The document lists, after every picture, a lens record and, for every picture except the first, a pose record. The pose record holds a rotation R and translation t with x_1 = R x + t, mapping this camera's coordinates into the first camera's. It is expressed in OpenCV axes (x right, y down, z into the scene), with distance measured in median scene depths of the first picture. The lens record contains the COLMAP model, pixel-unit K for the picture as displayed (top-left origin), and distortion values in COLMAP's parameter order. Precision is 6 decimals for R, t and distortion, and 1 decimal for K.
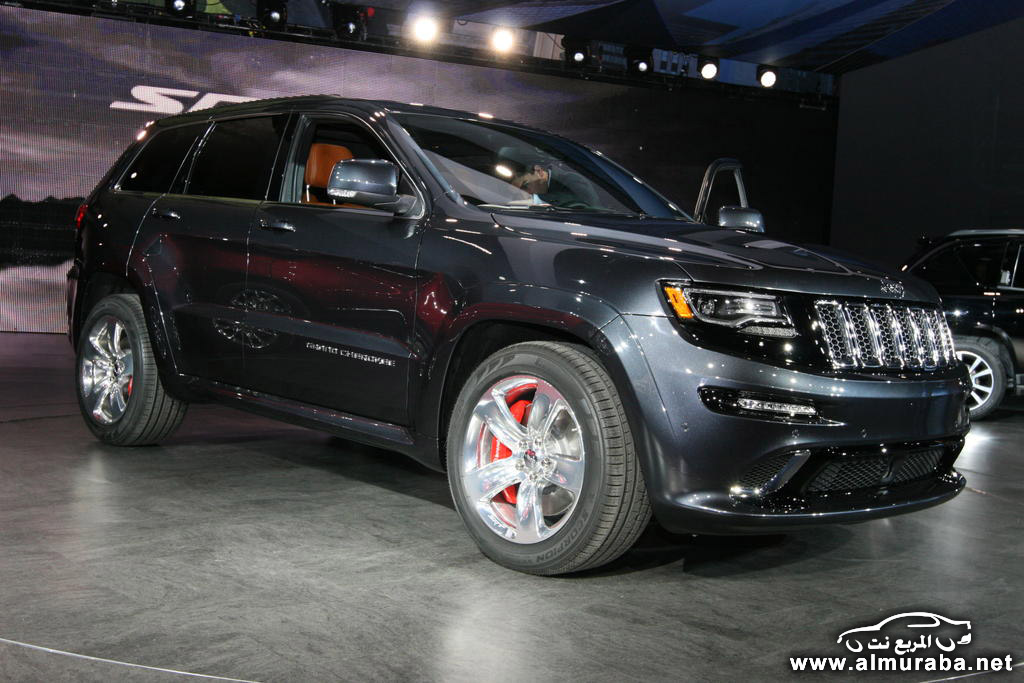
lens RADIAL K [[1321.2, 0, 512.0], [0, 1321.2, 341.5], [0, 0, 1]] dist [-0.016434, -0.037910]
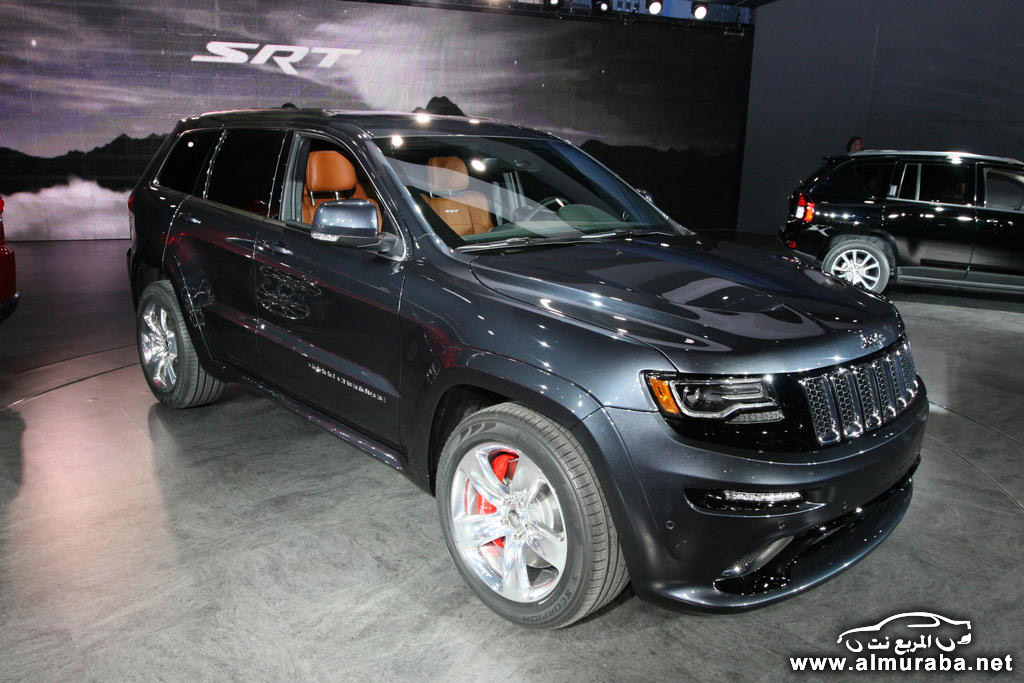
lens RADIAL K [[847.7, 0, 512.0], [0, 847.7, 341.5], [0, 0, 1]] dist [-0.062130, 0.002252]
pose [[0.999482, -0.030479, -0.010298, 0.017935], [0.031960, 0.977320, 0.209341, -0.142848], [0.003684, -0.209562, 0.977788, 0.296445]]
